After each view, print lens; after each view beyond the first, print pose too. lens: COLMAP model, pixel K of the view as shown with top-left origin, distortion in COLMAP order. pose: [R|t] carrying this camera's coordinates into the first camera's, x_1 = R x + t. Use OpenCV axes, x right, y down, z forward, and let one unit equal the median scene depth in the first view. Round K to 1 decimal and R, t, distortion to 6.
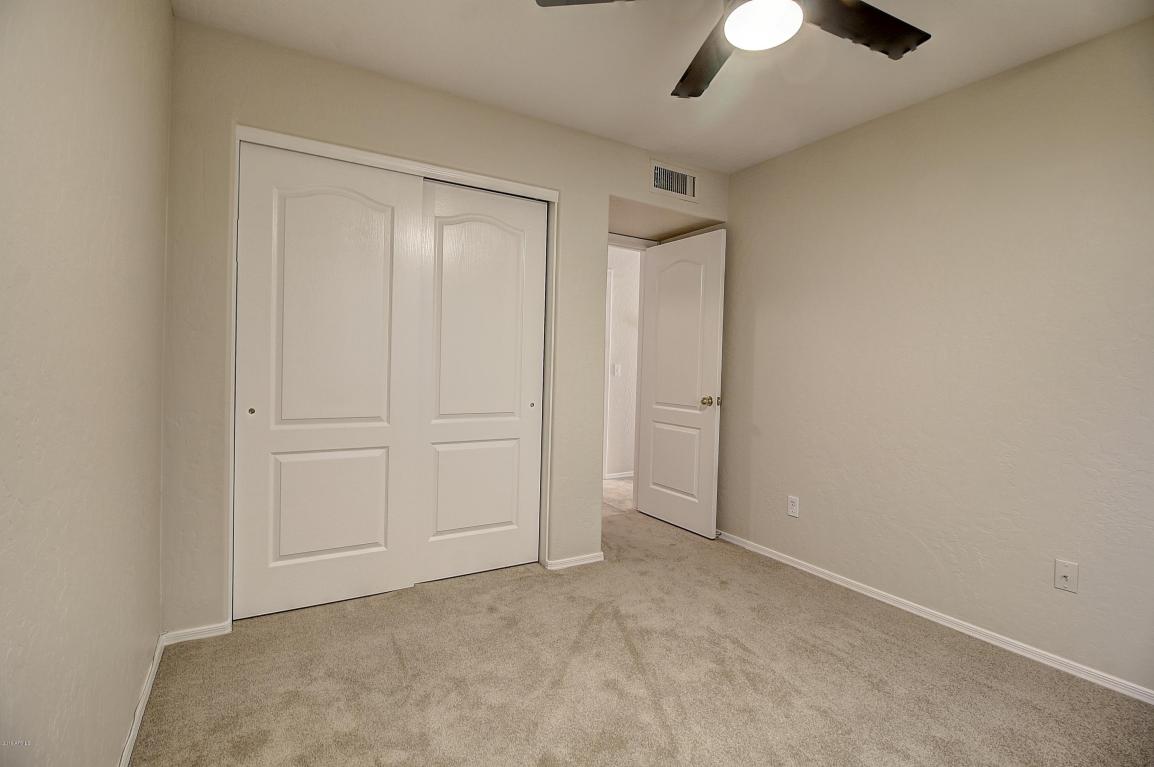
lens RADIAL K [[530.3, 0, 569.9], [0, 530.3, 370.7], [0, 0, 1]] dist [-0.002017, -0.011679]
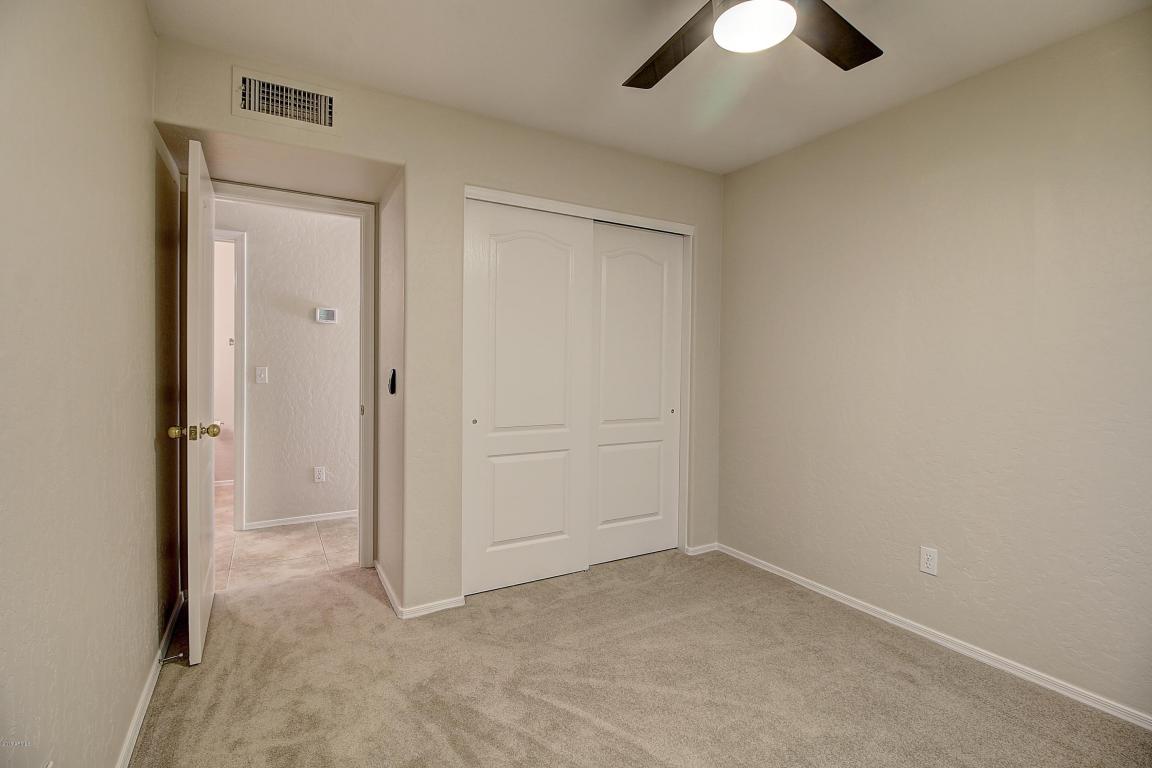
lens RADIAL K [[547.5, 0, 576.0], [0, 547.5, 384.0], [0, 0, 1]] dist [-0.000025, -0.013172]
pose [[0.999595, -0.028445, 0.001251, -0.287587], [0.028441, 0.999589, 0.003494, -0.004455], [-0.001349, -0.003457, 0.999993, -0.191698]]
